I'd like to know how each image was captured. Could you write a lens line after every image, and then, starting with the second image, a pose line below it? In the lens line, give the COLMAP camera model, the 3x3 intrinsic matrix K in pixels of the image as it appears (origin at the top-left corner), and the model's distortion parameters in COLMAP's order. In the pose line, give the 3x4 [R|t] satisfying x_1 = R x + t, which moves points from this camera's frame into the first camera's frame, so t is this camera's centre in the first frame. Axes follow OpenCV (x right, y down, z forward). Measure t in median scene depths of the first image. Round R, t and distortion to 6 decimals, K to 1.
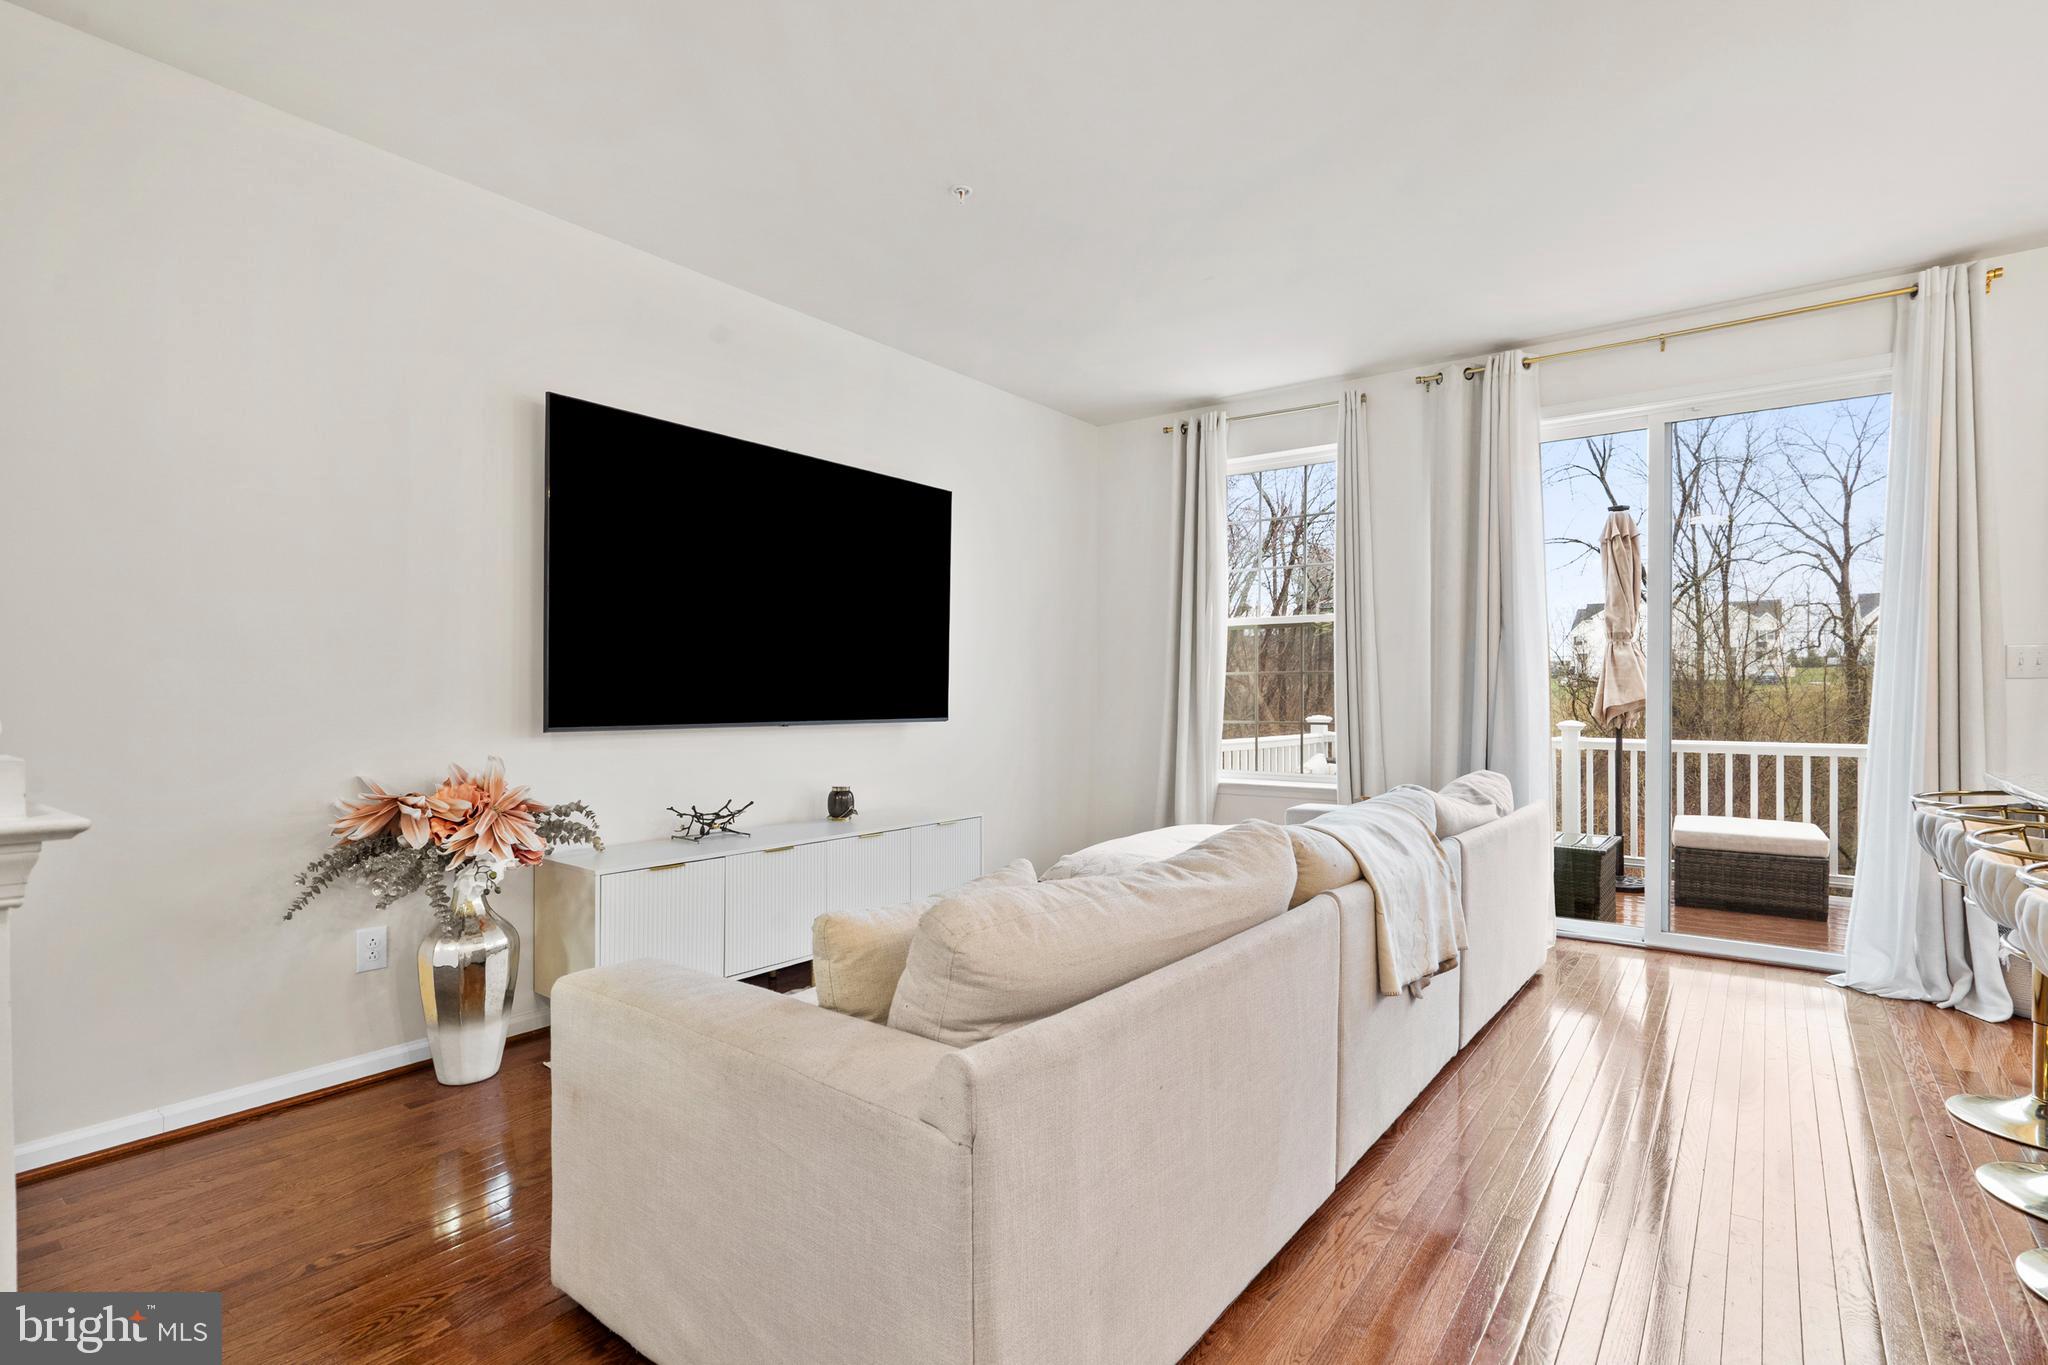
lens RADIAL K [[952.1, 0, 1058.1], [0, 952.1, 700.0], [0, 0, 1]] dist [0.009058, -0.001094]
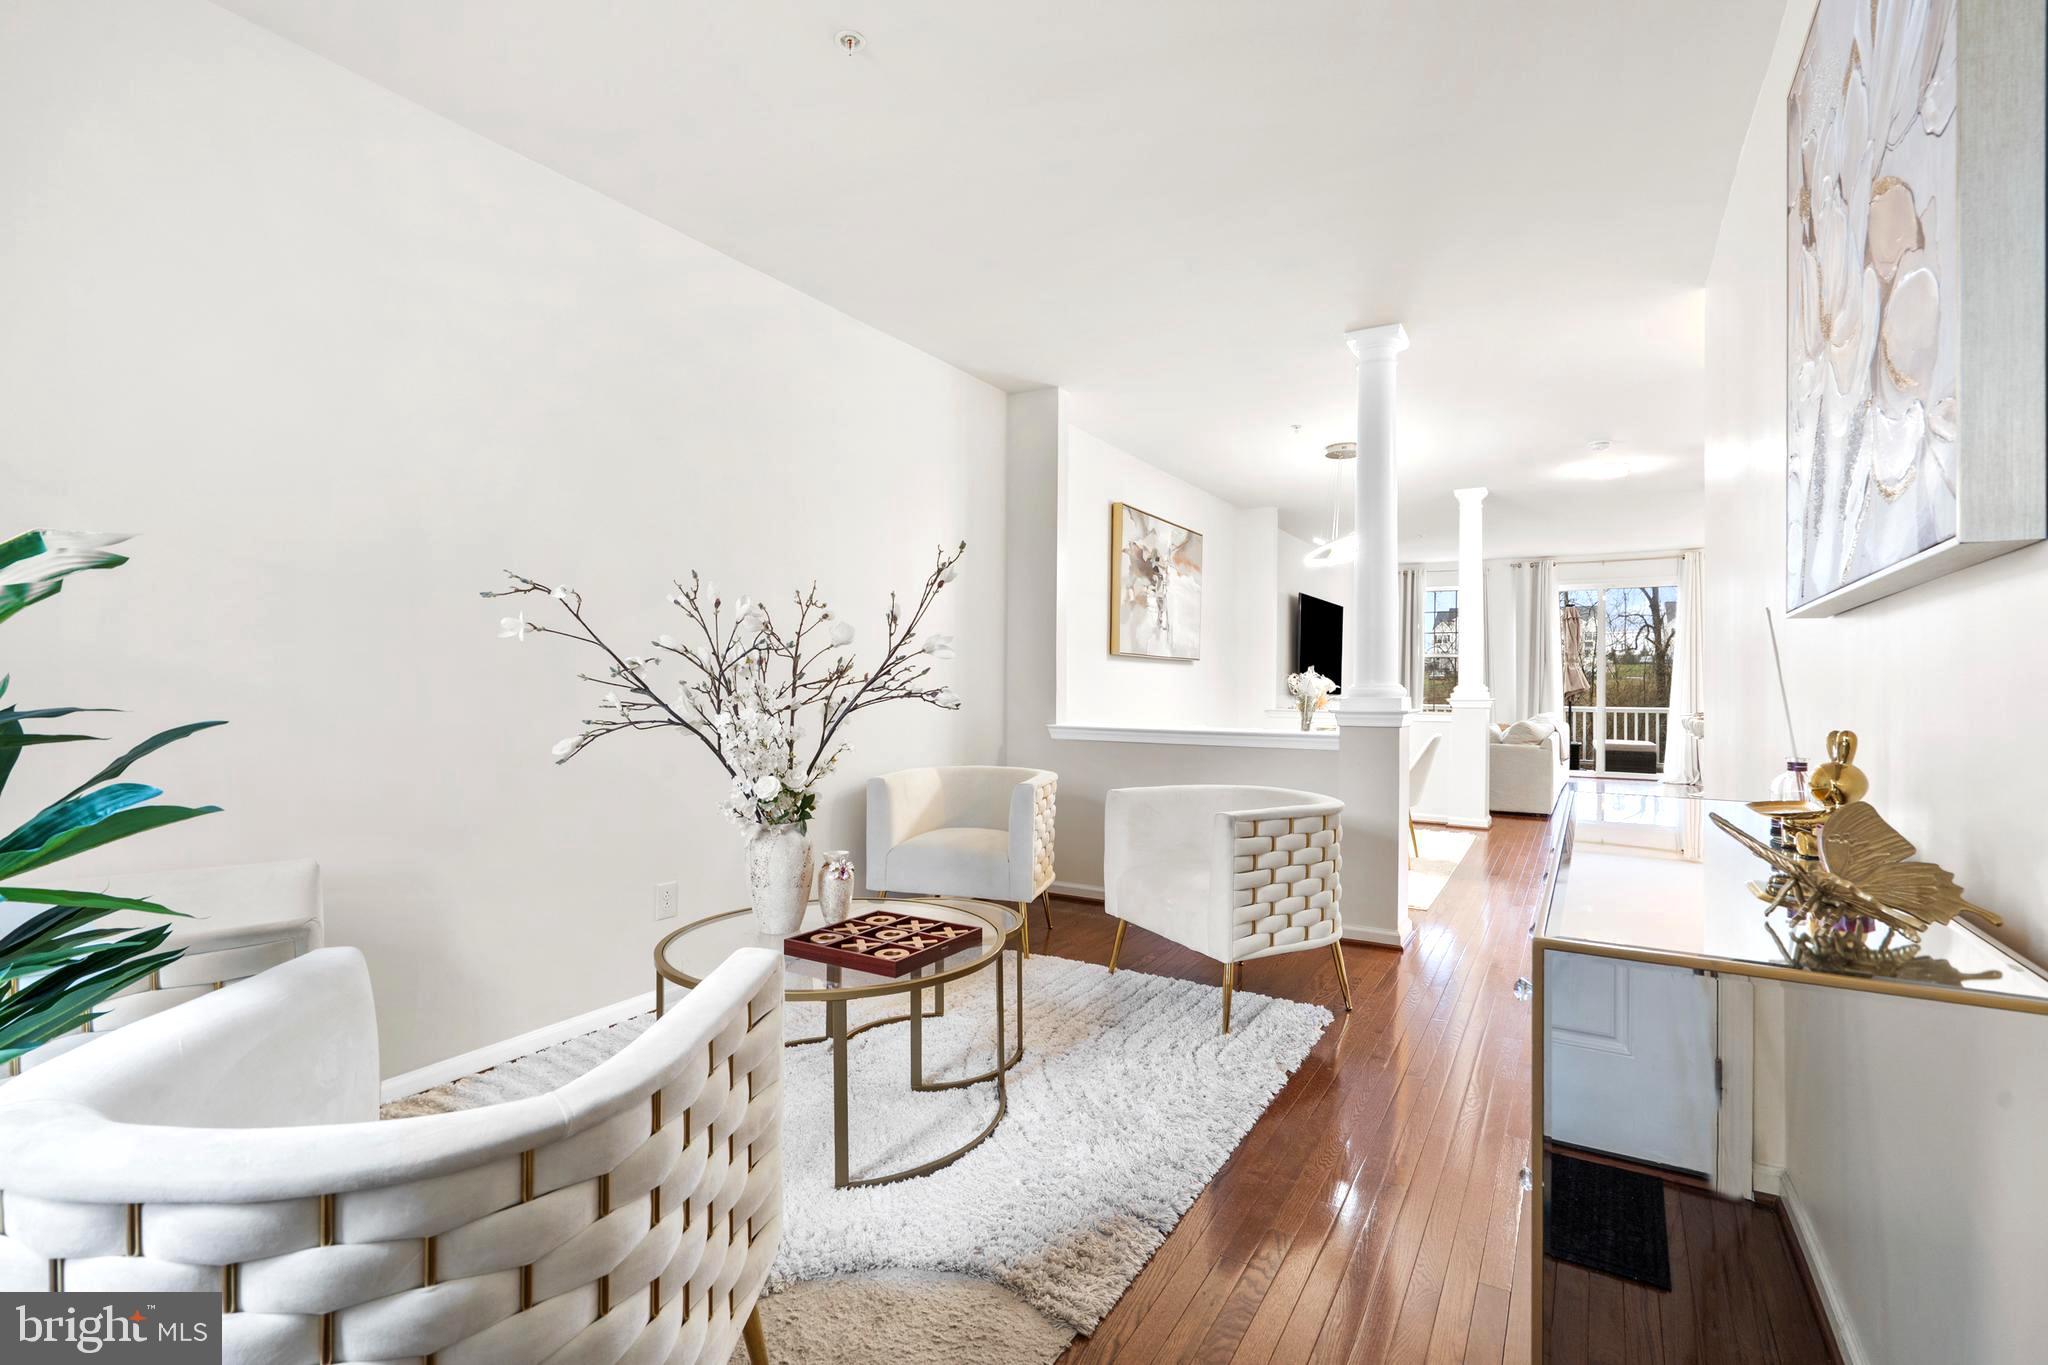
lens RADIAL K [[952.1, 0, 1035.3], [0, 952.1, 669.5], [0, 0, 1]] dist [0.009058, -0.001094]
pose [[0.993484, 0.011991, 0.113343, -1.234036], [-0.010071, 0.999796, -0.017498, 0.008463], [-0.113529, 0.016242, 0.993402, -1.469495]]
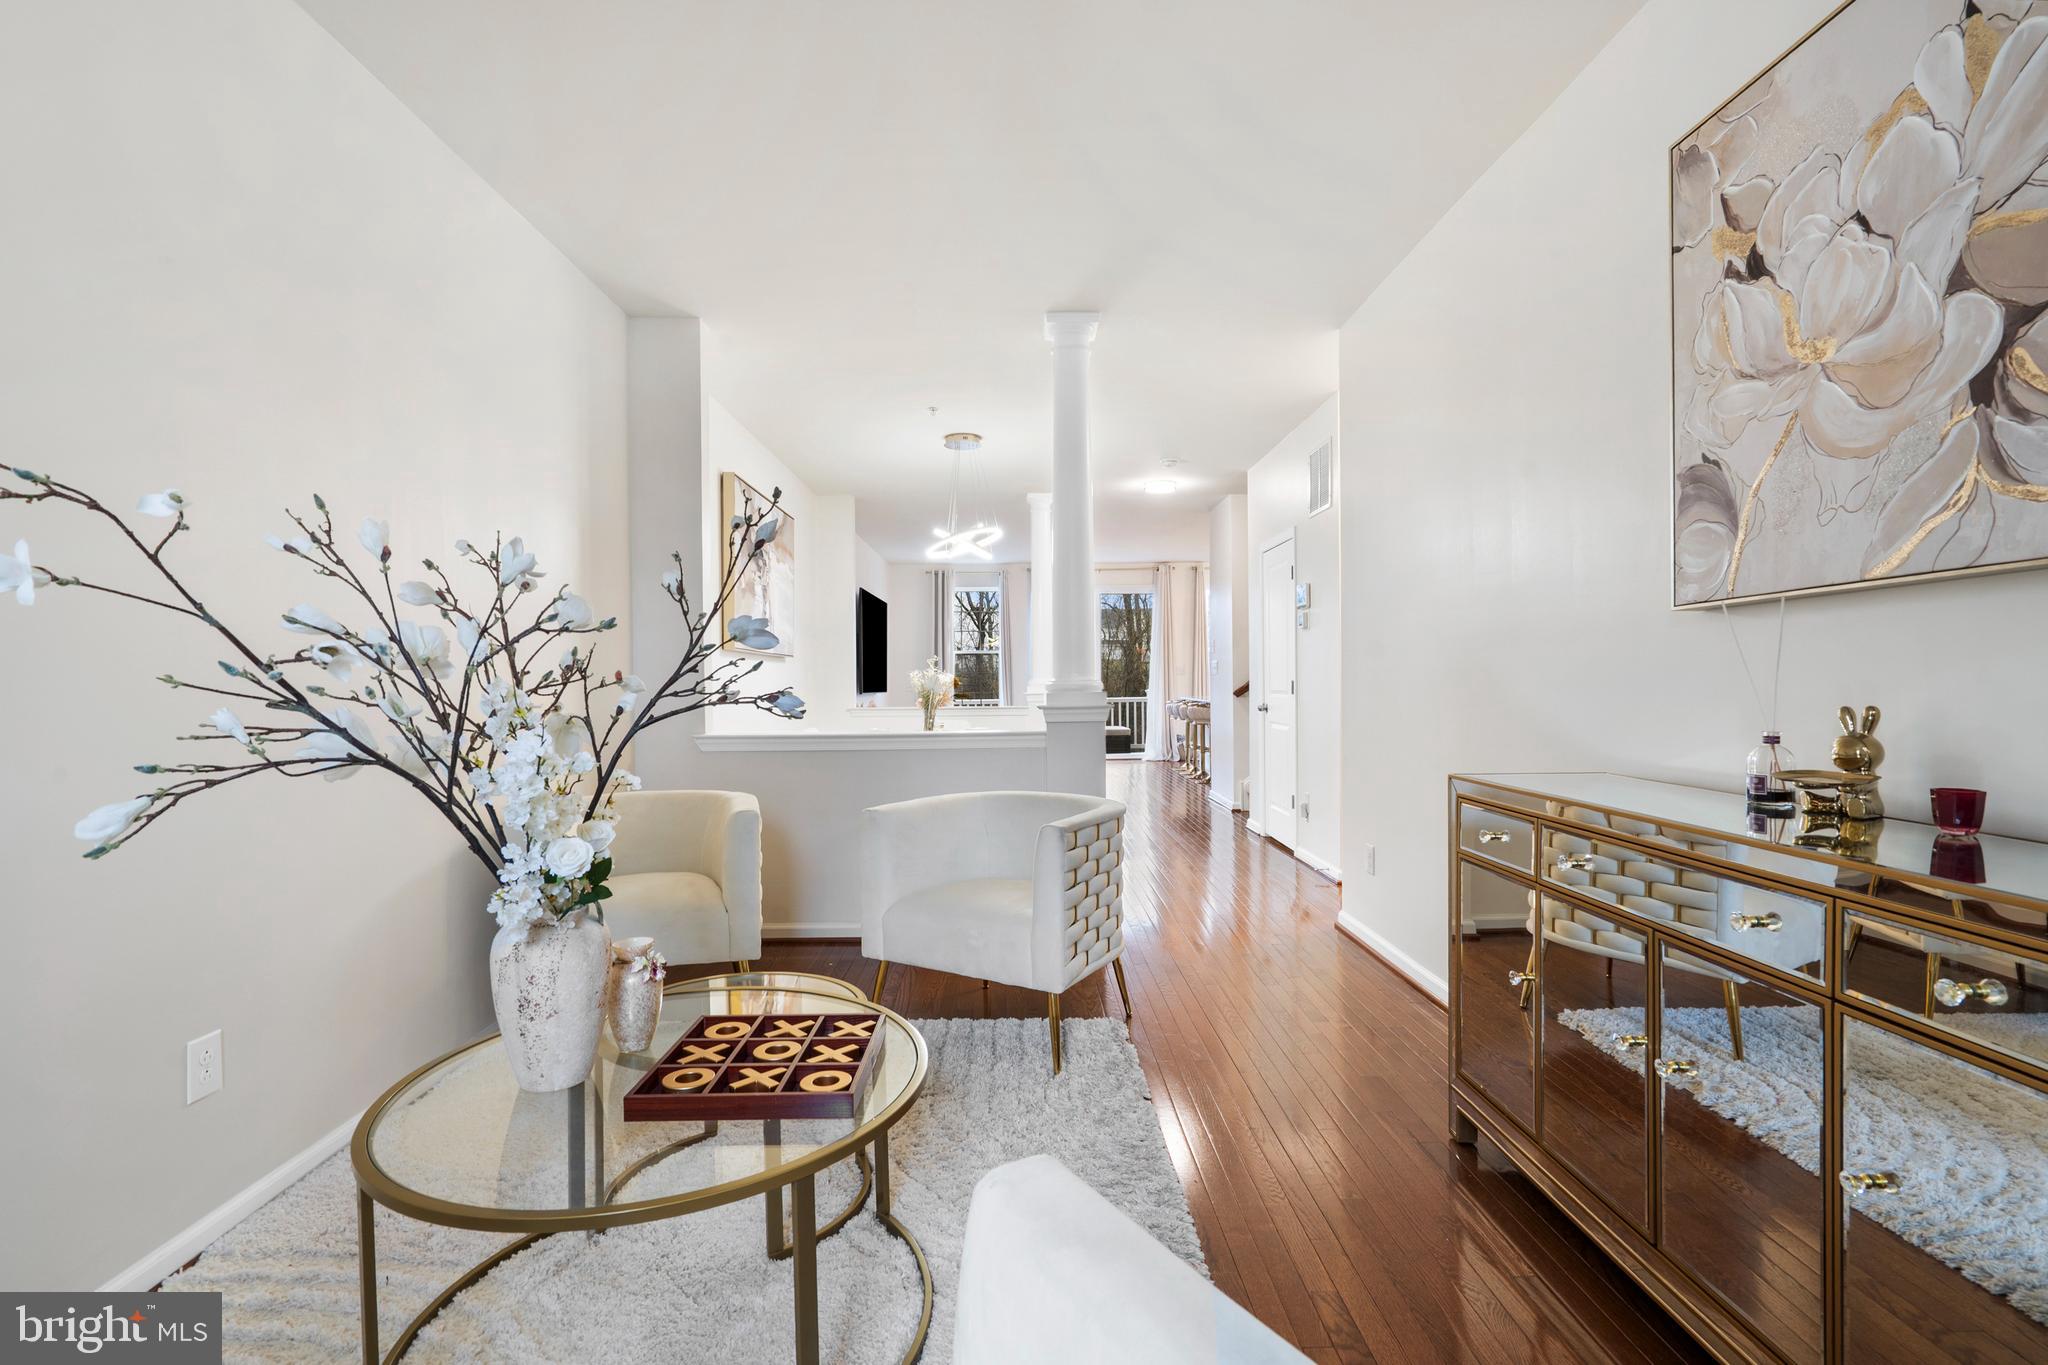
lens RADIAL K [[952.1, 0, 1043.4], [0, 952.1, 691.2], [0, 0, 1]] dist [0.009058, -0.001094]
pose [[0.785030, -0.010234, 0.619373, -1.394550], [0.008439, 0.999947, 0.005826, 0.009346], [-0.619400, 0.000653, 0.785075, -1.280716]]
